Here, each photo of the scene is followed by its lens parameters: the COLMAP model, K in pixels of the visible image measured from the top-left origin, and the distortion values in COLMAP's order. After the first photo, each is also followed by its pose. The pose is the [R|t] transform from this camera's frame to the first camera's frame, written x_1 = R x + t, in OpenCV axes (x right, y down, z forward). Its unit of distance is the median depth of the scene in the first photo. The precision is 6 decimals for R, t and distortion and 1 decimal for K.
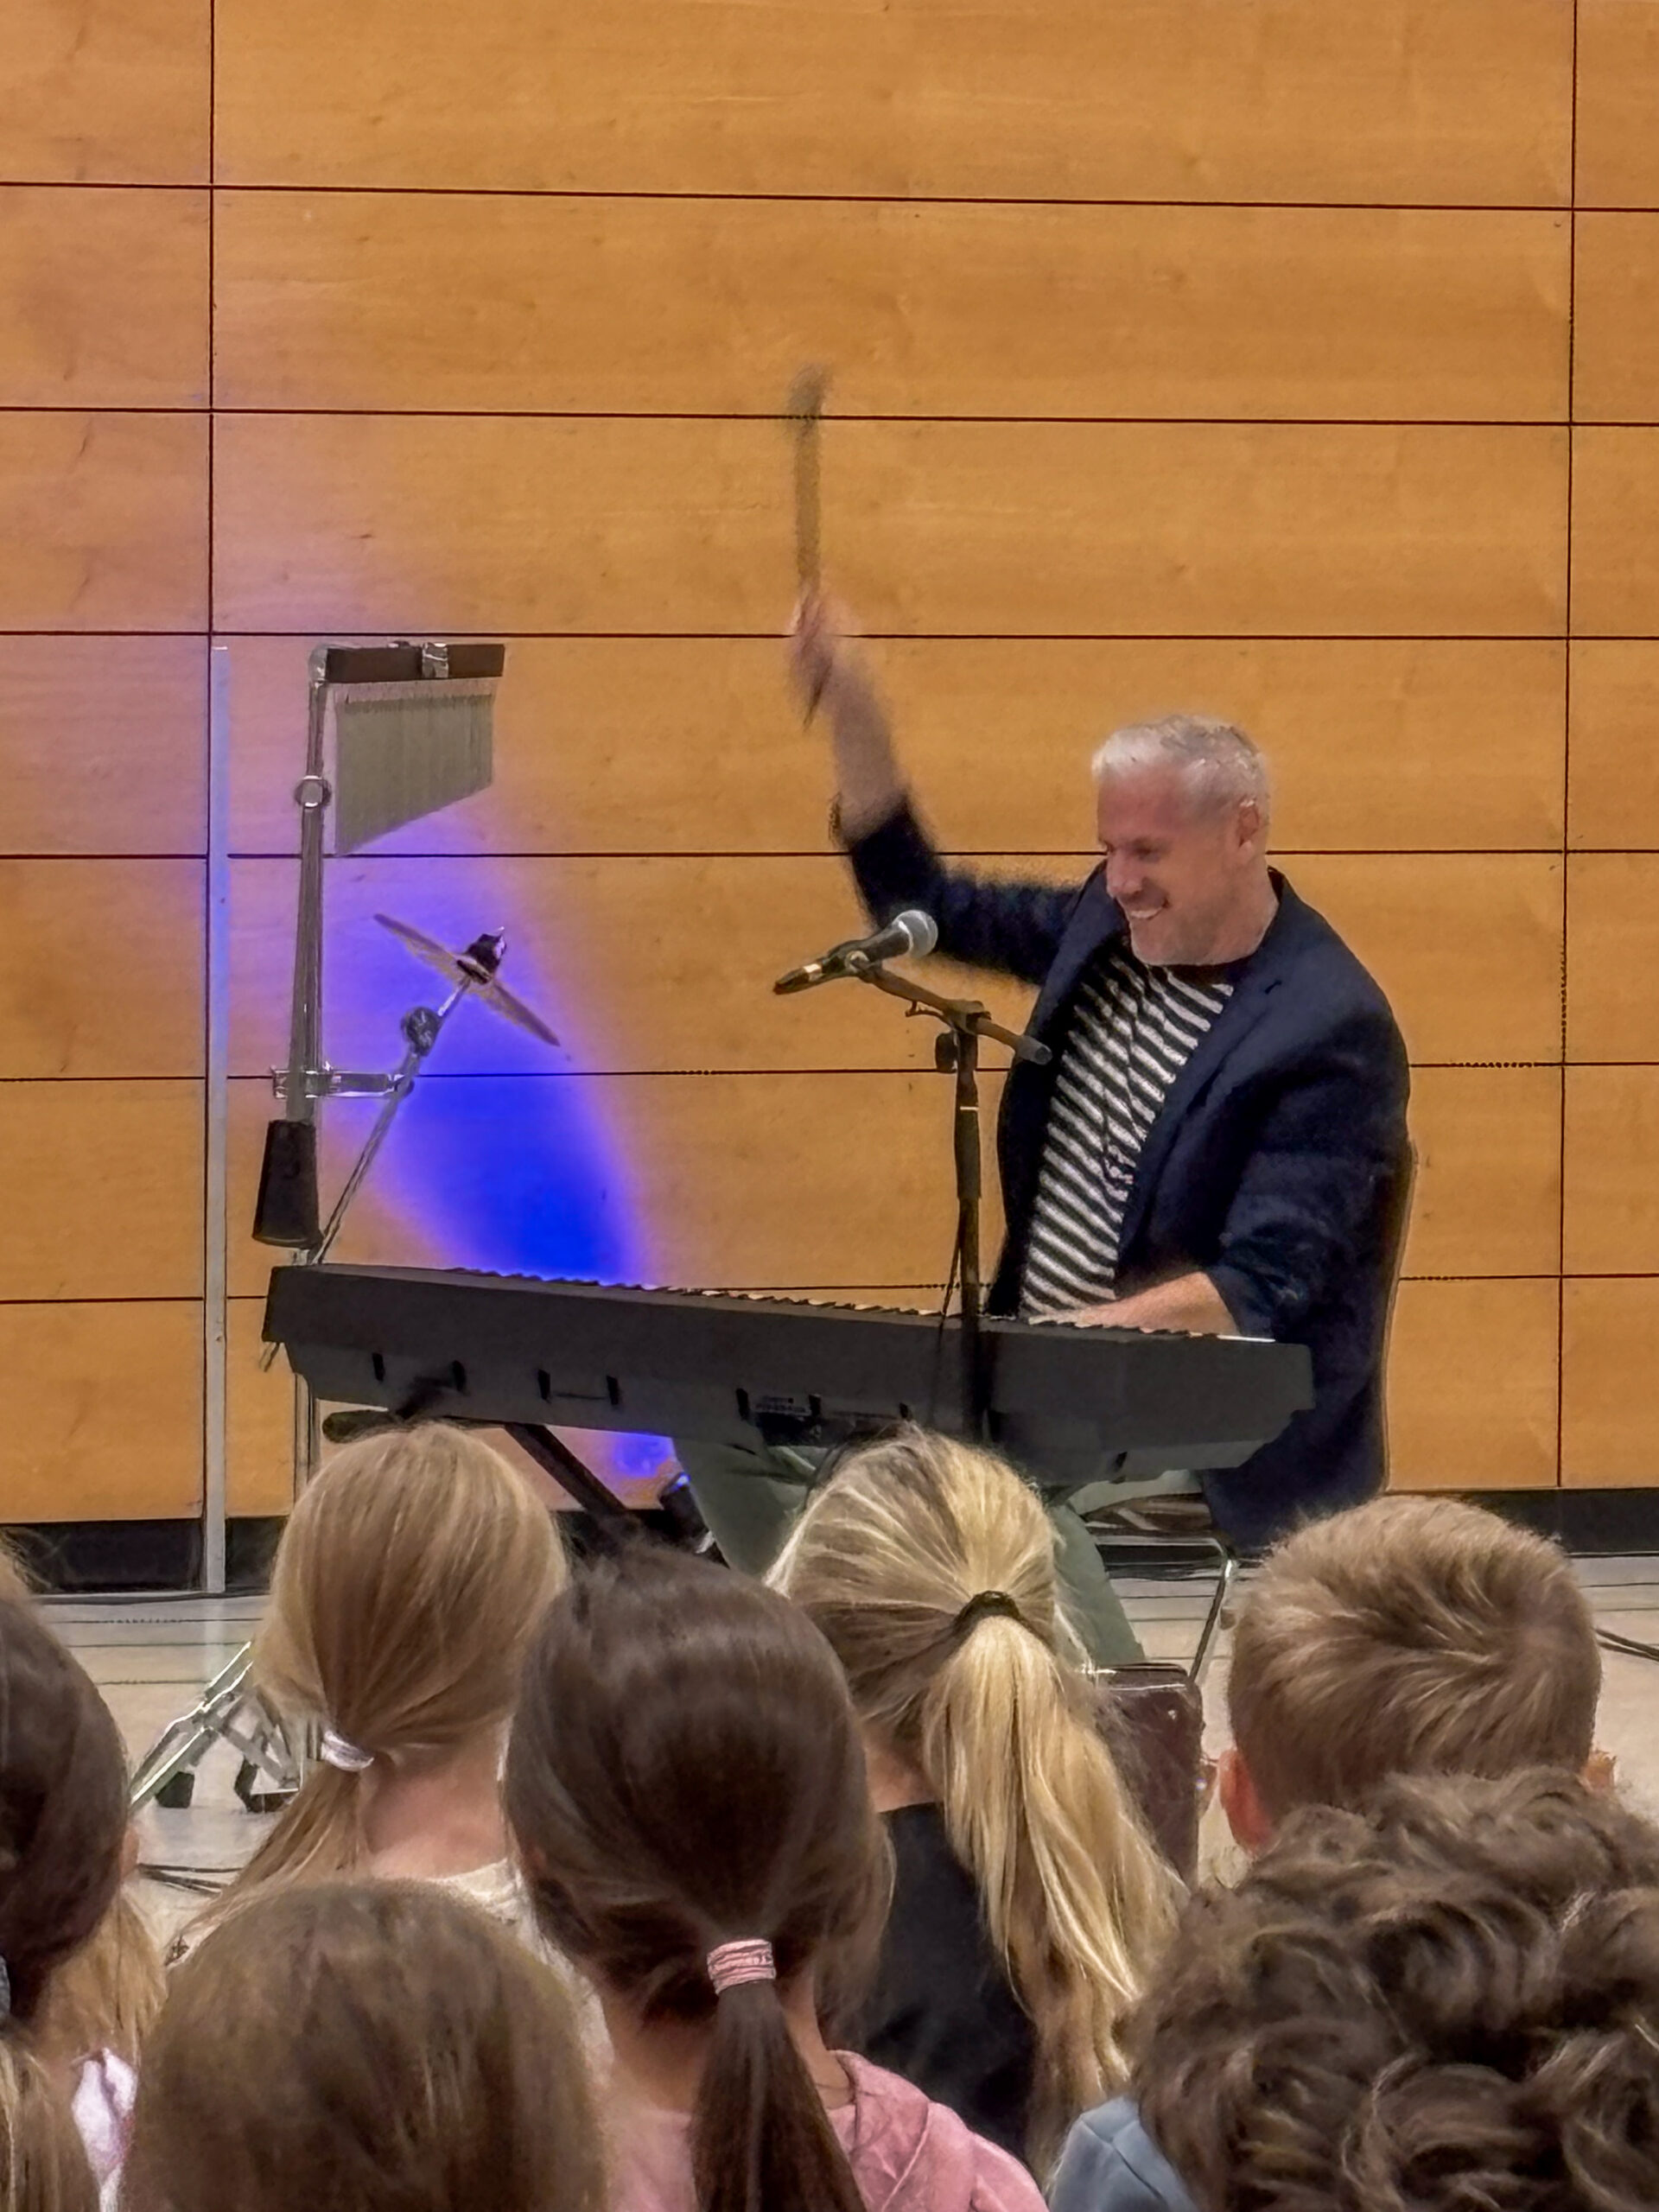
lens RADIAL K [[10541.2, 0, 830.7], [0, 10541.2, 1105.7], [0, 0, 1]] dist [0.089481, 0.000000]
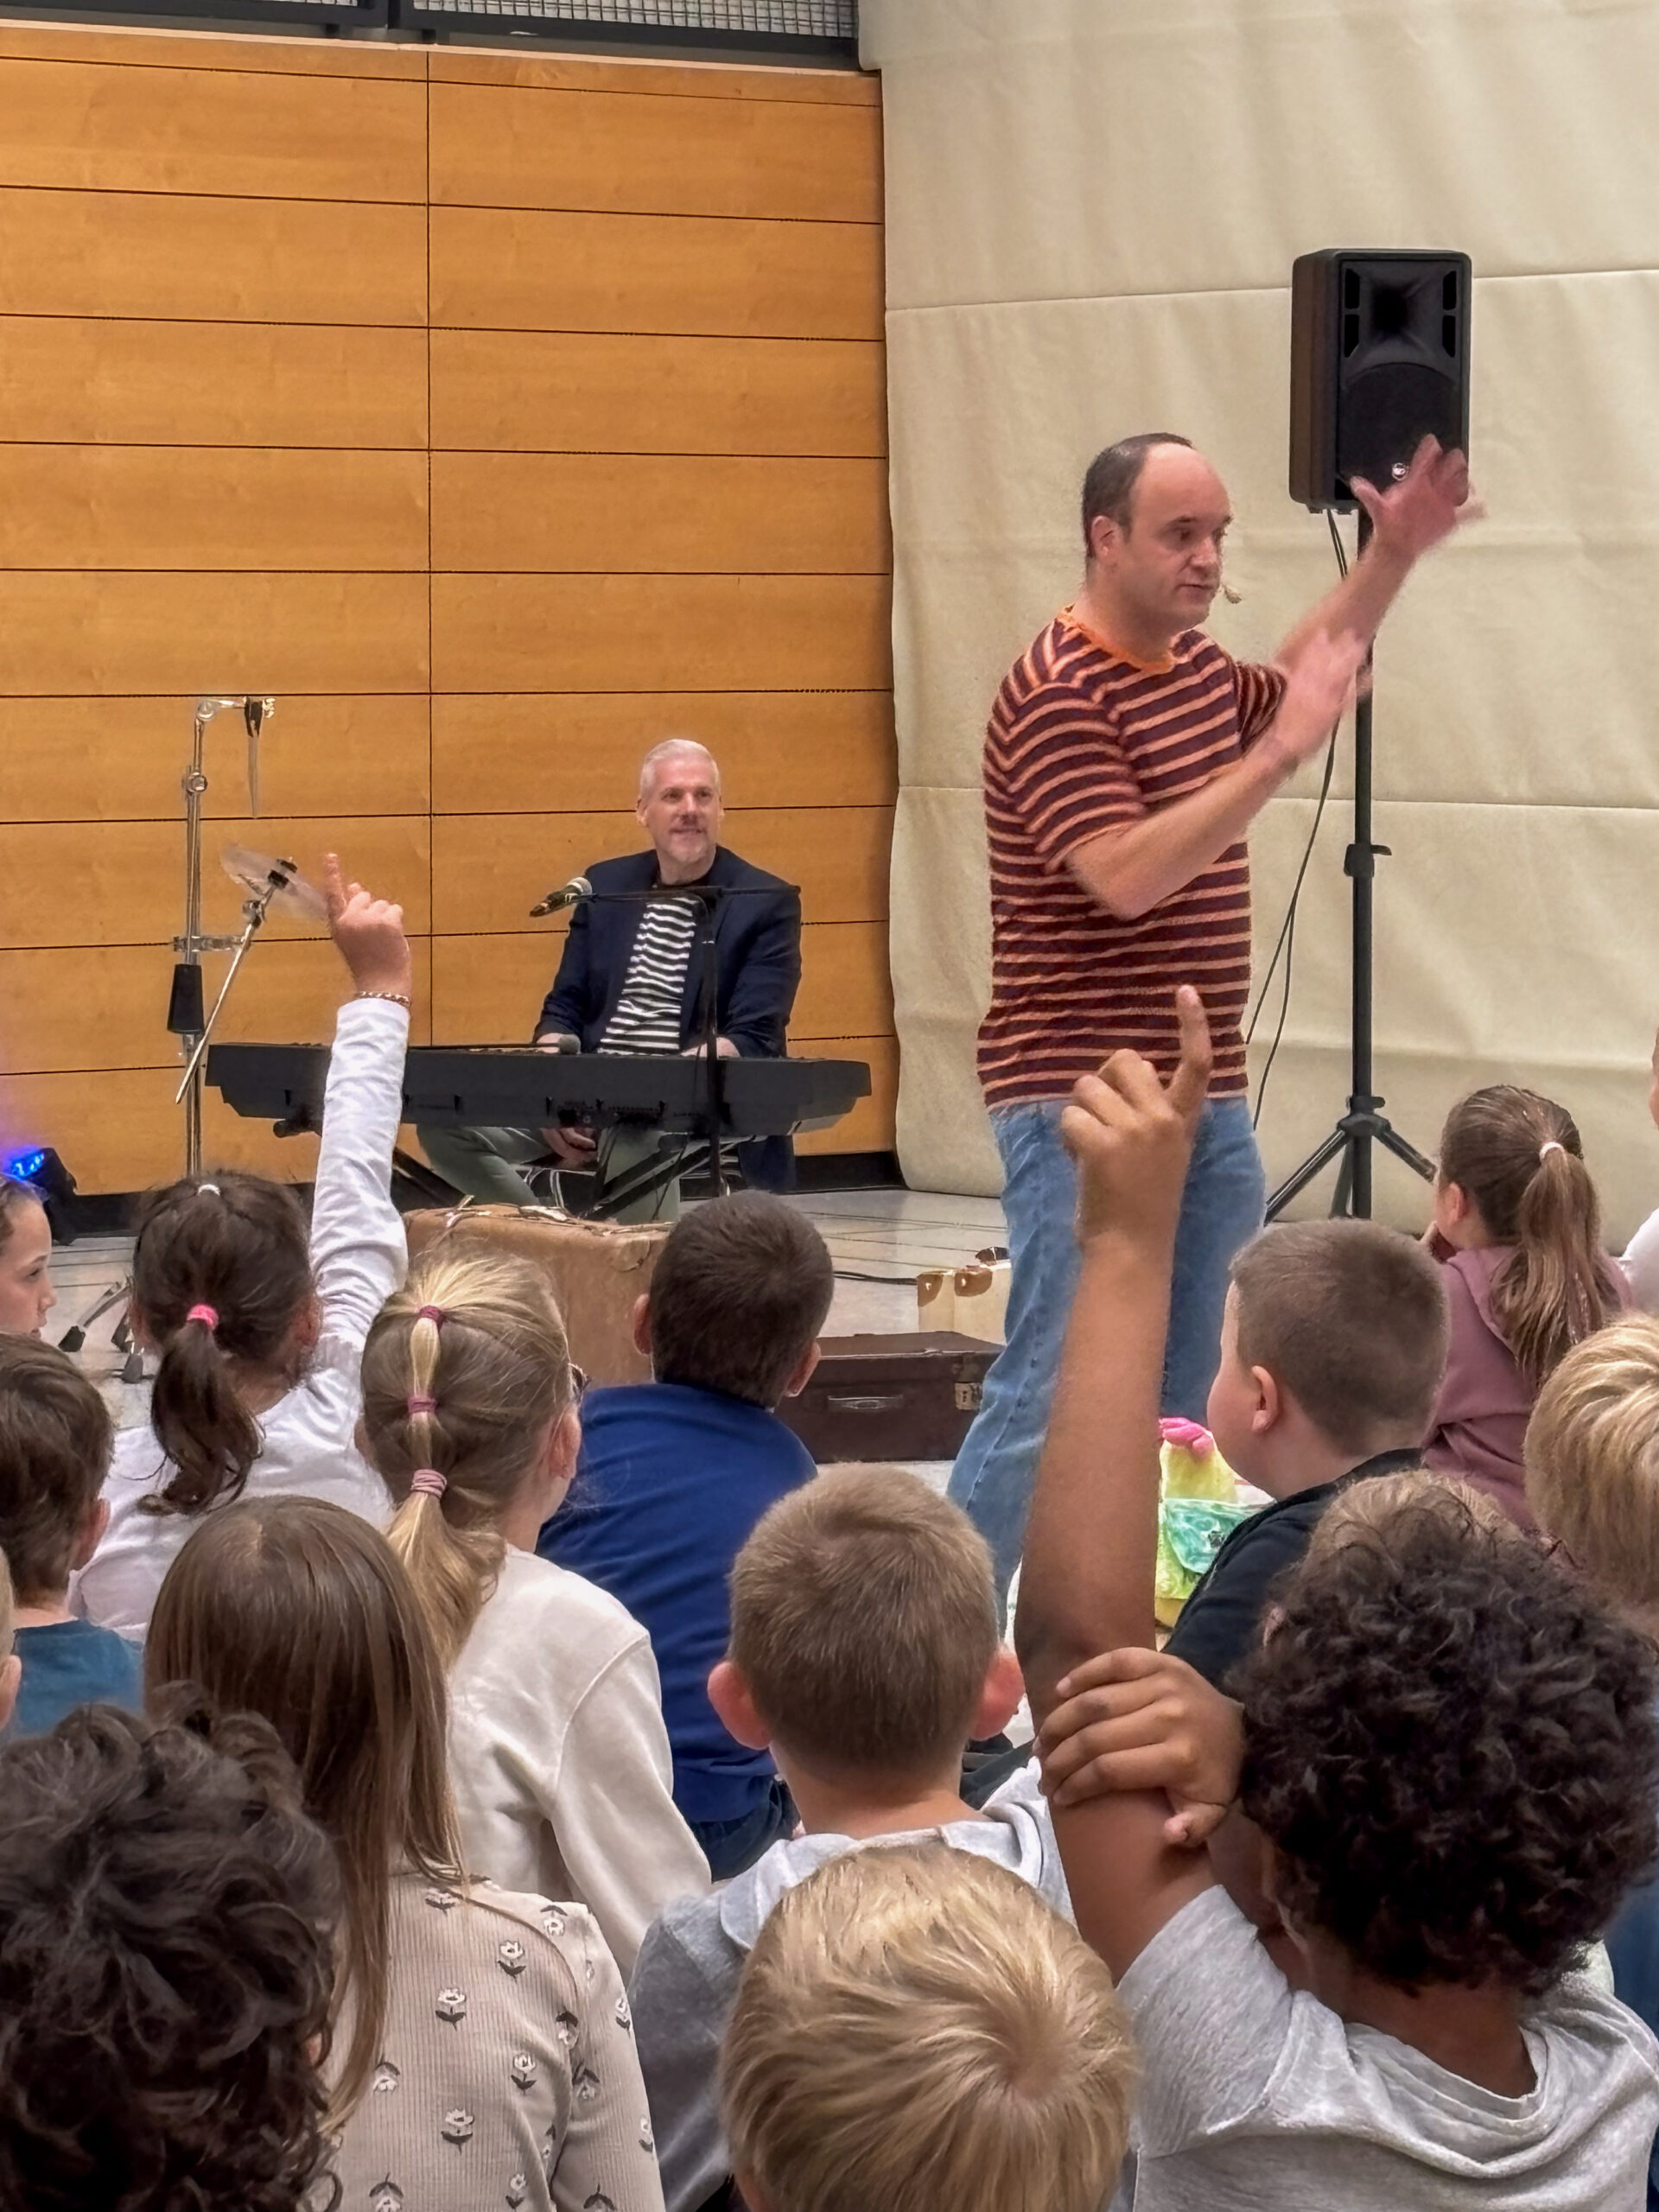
lens RADIAL K [[7007.1, 0, 827.8], [0, 7007.1, 1106.9], [0, 0, 1]] dist [0.024396, 0.000000]
pose [[0.948383, -0.028139, 0.315877, -0.245650], [0.023540, 0.999554, 0.018366, 0.004676], [-0.316253, -0.009983, 0.948623, -0.132558]]
